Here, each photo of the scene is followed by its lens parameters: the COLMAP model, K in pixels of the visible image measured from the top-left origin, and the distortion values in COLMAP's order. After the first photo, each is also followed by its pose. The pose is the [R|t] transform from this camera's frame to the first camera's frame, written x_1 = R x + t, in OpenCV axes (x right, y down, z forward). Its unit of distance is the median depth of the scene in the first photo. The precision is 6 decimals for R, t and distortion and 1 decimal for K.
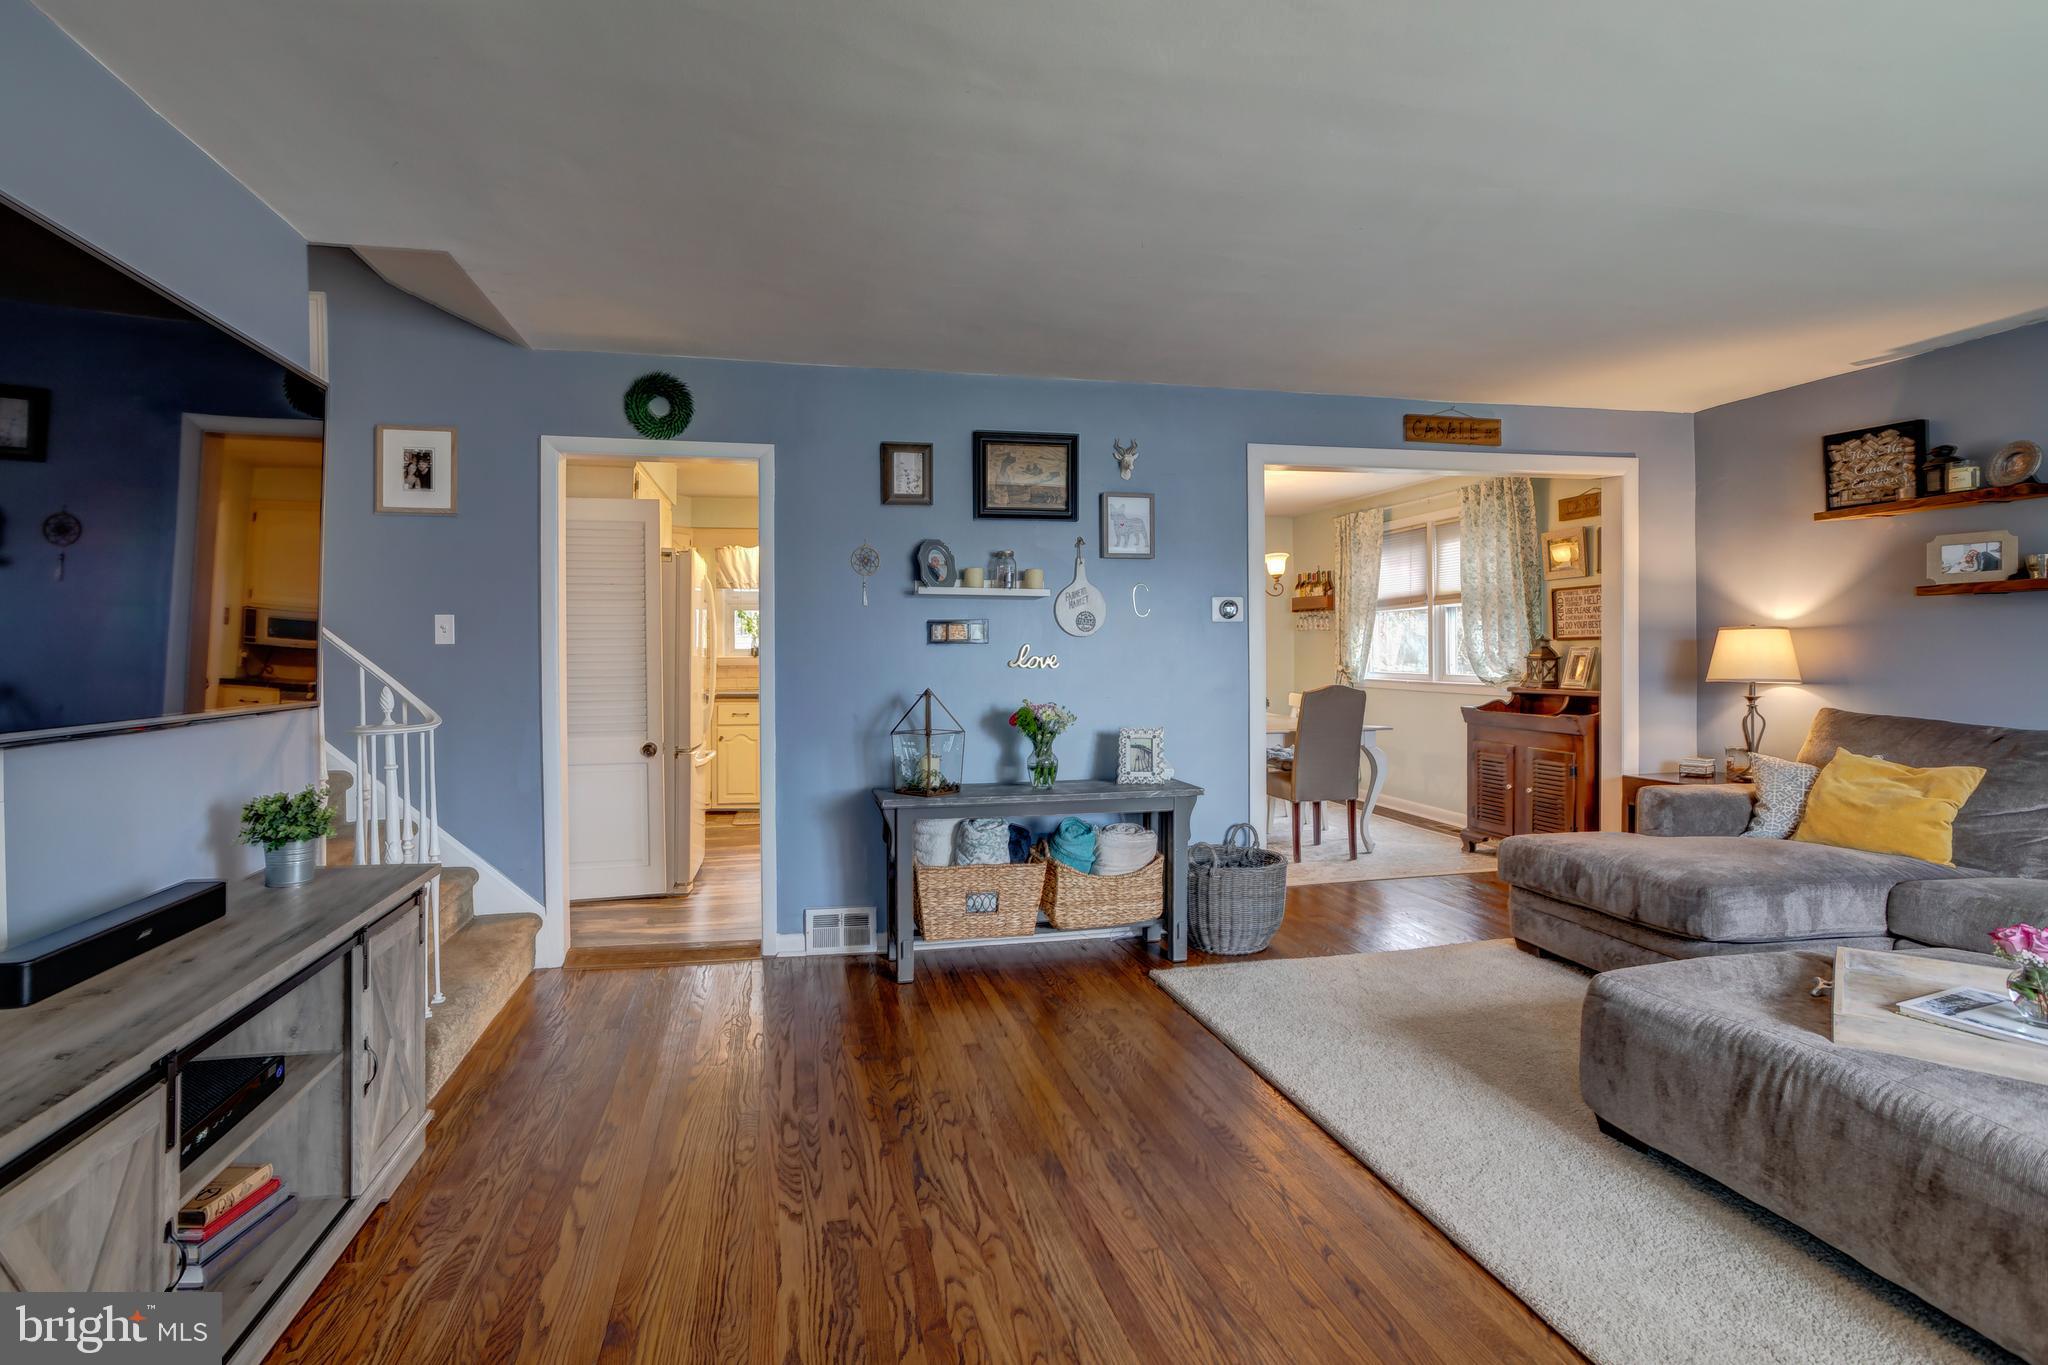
lens RADIAL K [[1002.3, 0, 1018.8], [0, 1002.3, 668.2], [0, 0, 1]] dist [-0.041135, 0.024734]
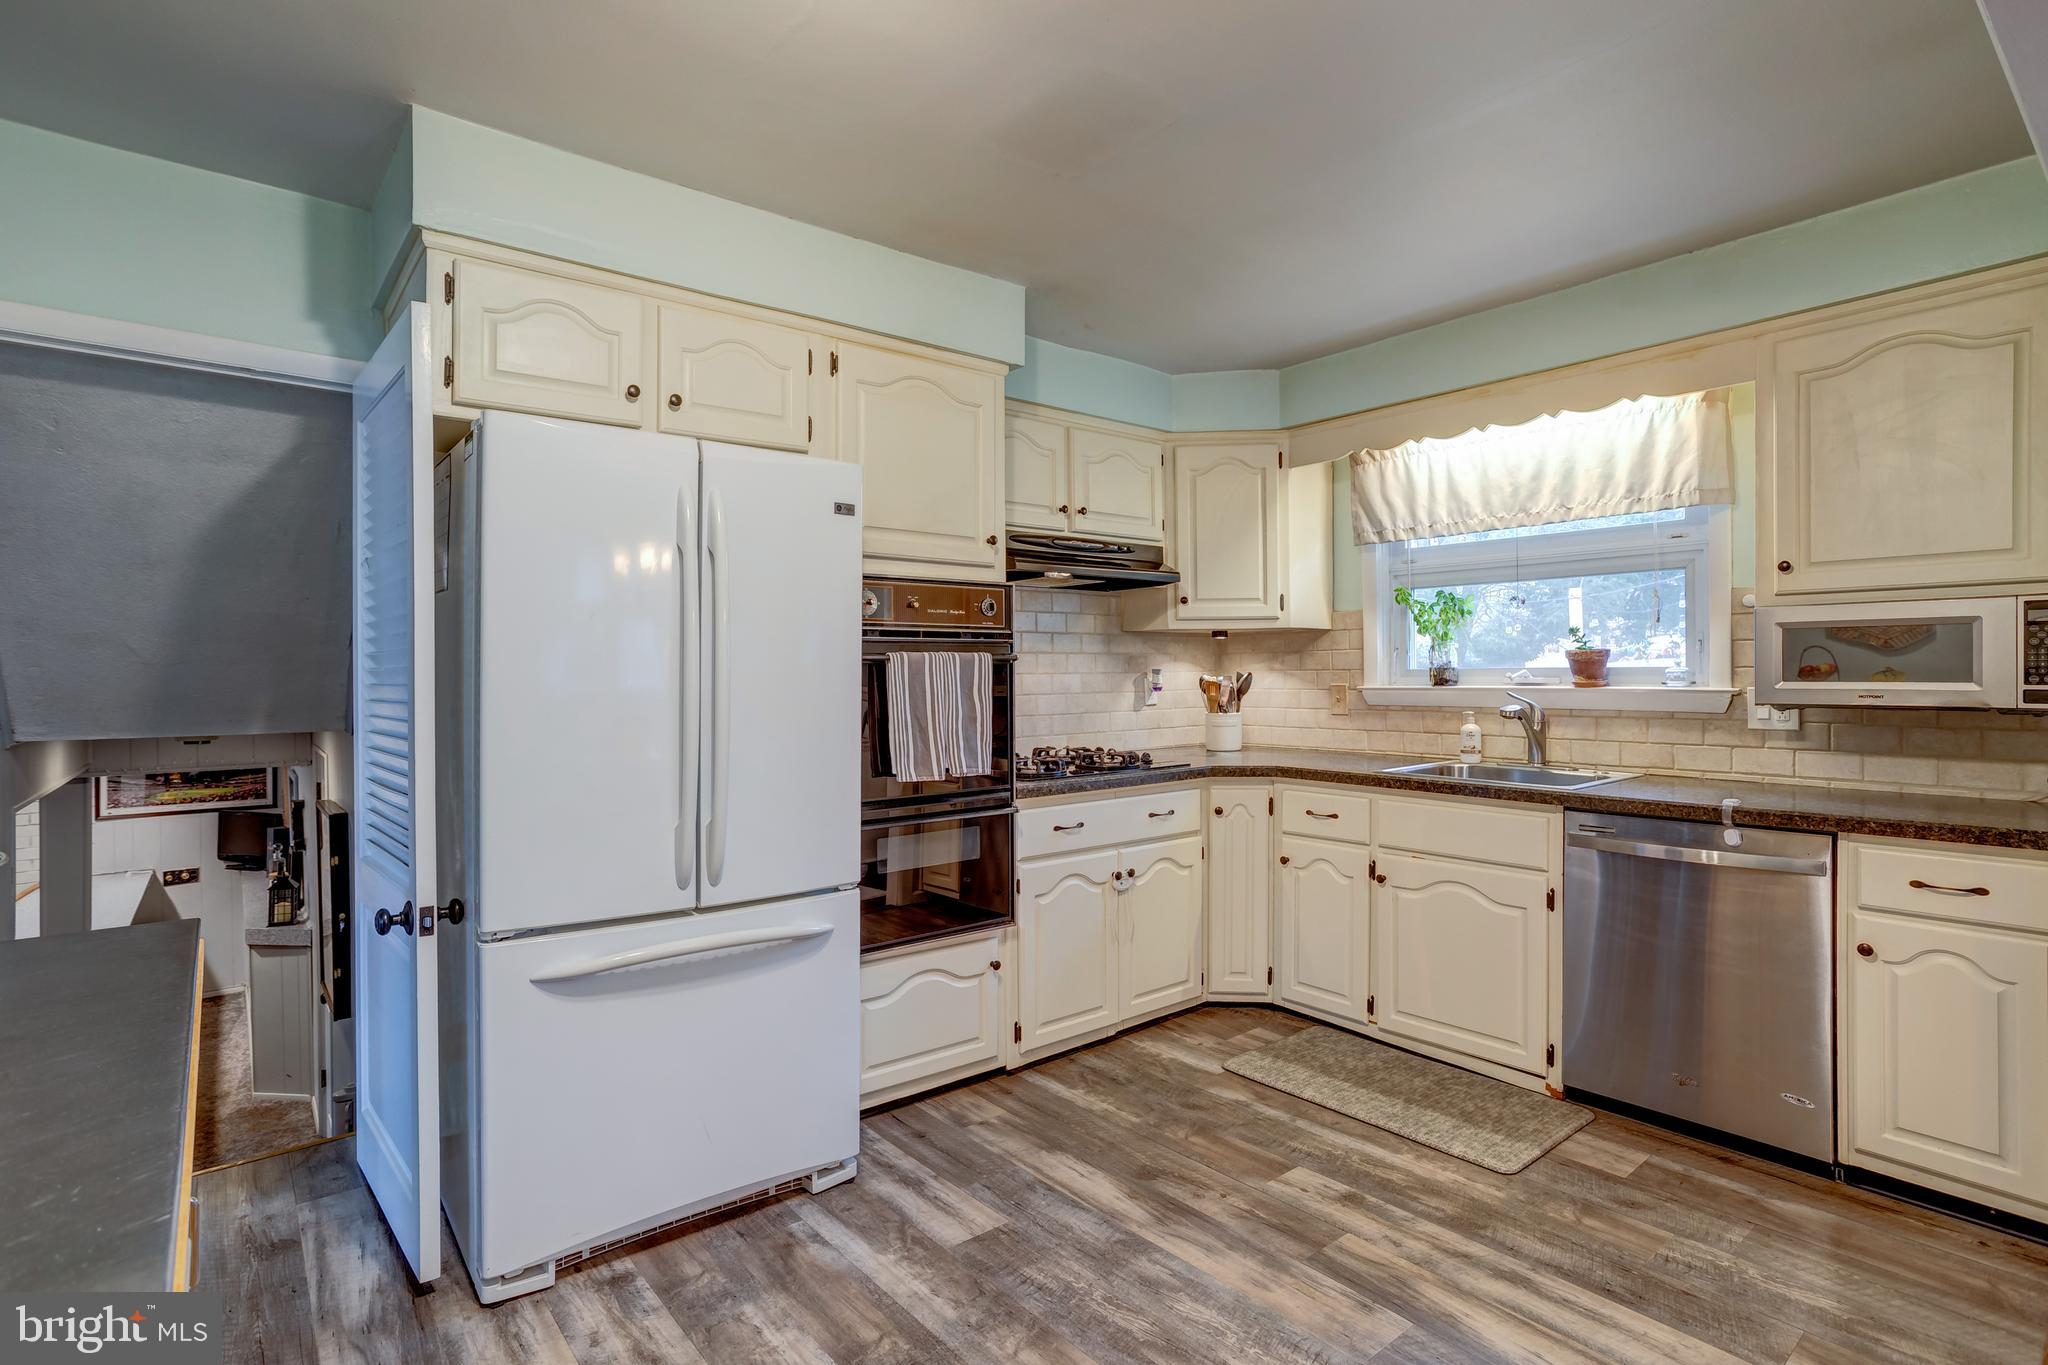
lens RADIAL K [[1002.3, 0, 1016.3], [0, 1002.3, 677.6], [0, 0, 1]] dist [-0.041135, 0.024734]
pose [[0.442851, 0.005836, -0.896576, 0.114735], [-0.014746, 0.999891, -0.000775, -0.023442], [0.896474, 0.013564, 0.442889, 1.177232]]
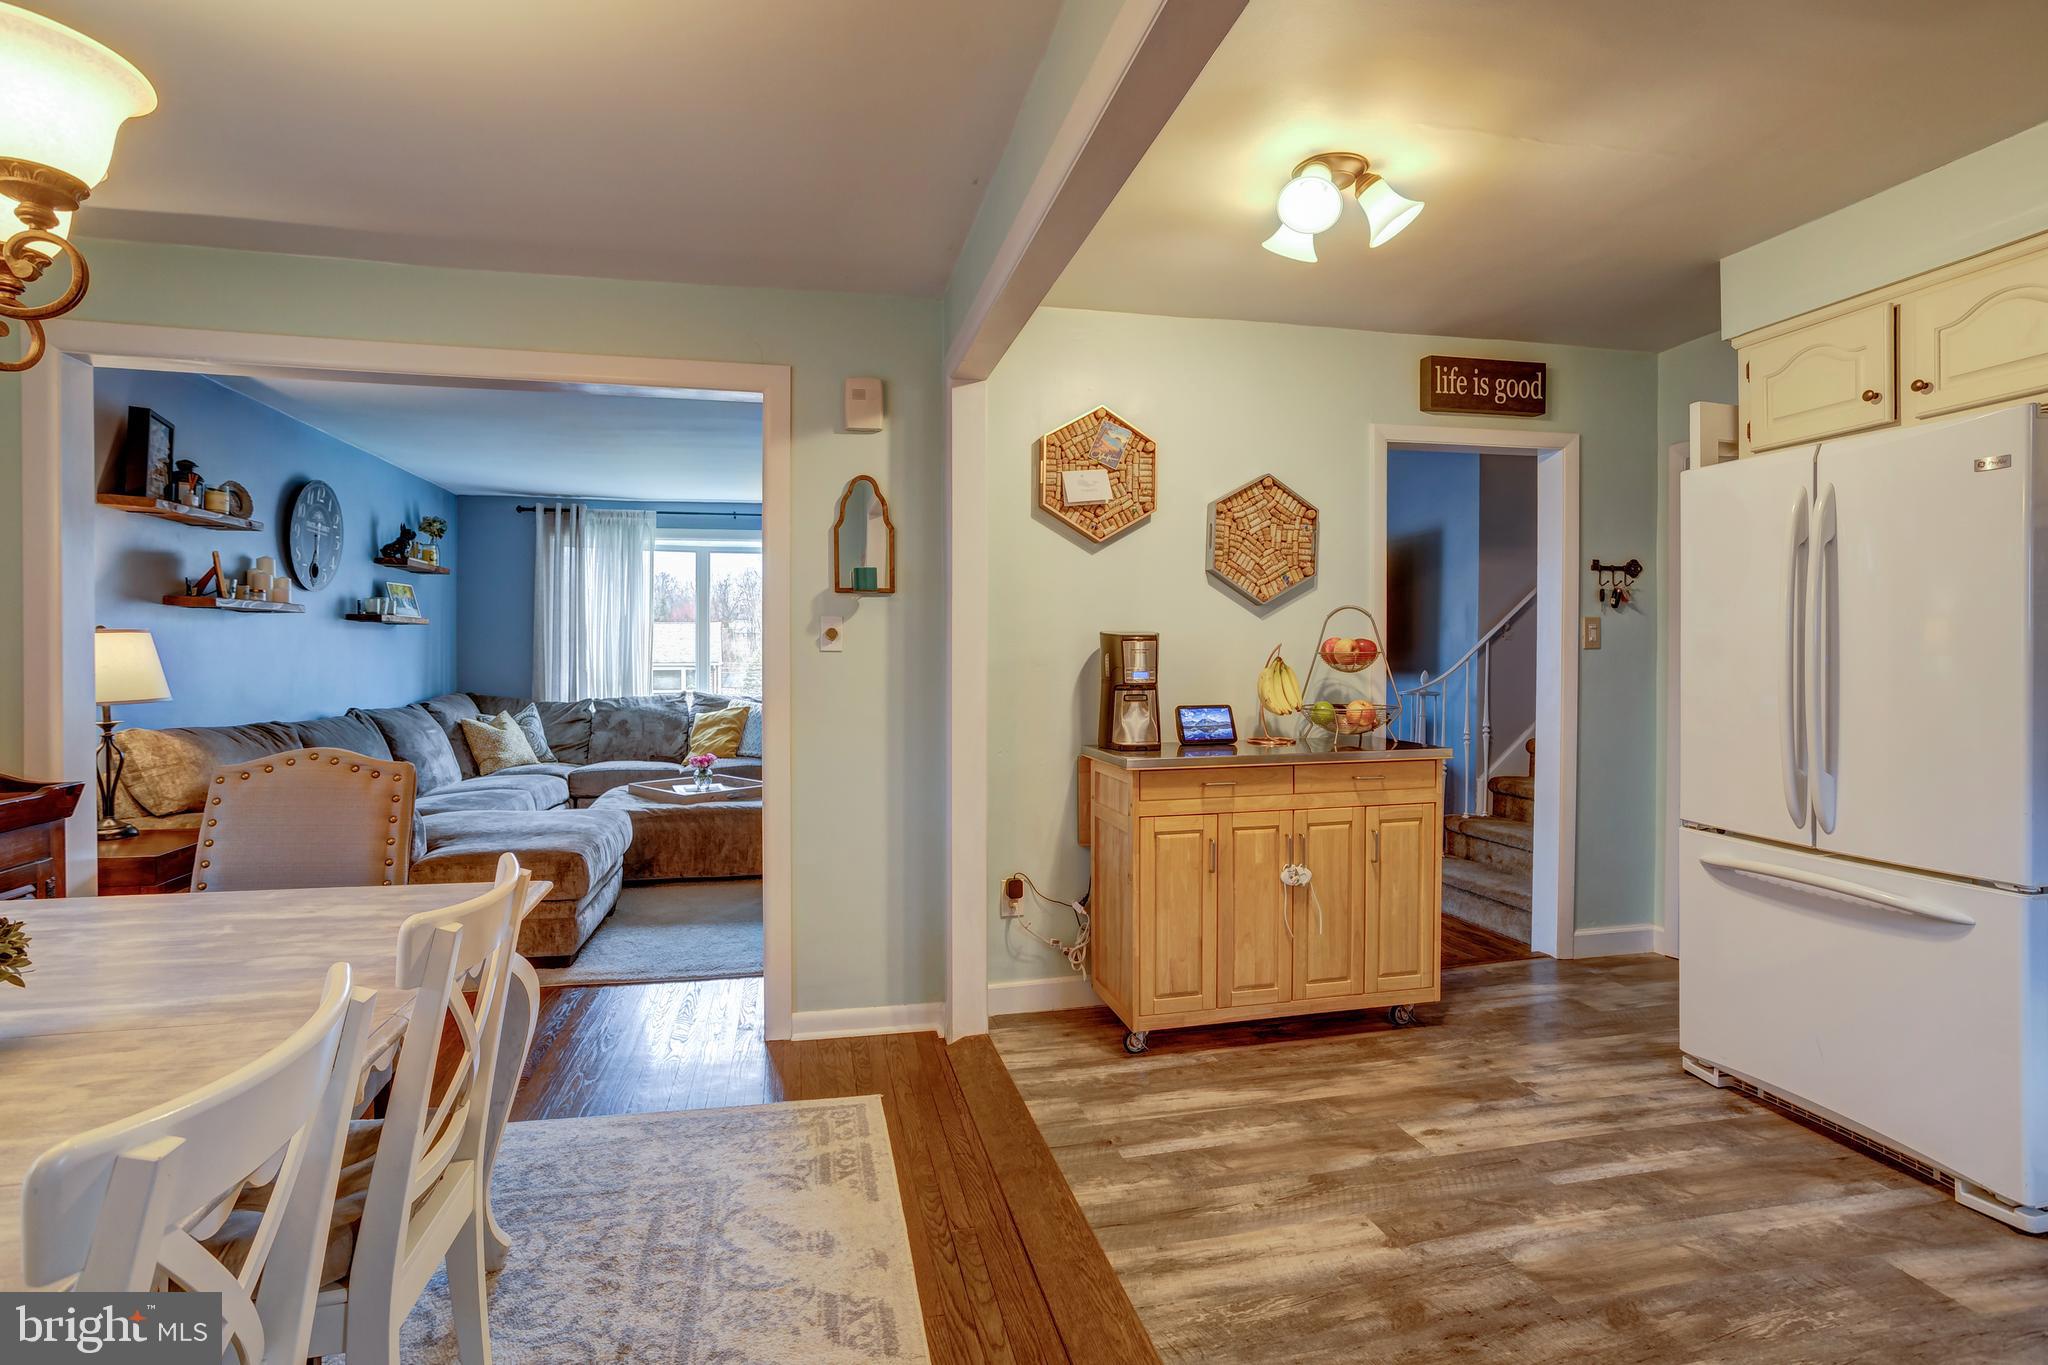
lens RADIAL K [[1002.3, 0, 1014.1], [0, 1002.3, 675.0], [0, 0, 1]] dist [-0.041135, 0.024734]
pose [[-0.999957, 0.007759, 0.005039, 0.058969], [0.007964, 0.999089, 0.041931, -0.034969], [-0.004709, 0.041970, -0.999108, 1.828984]]
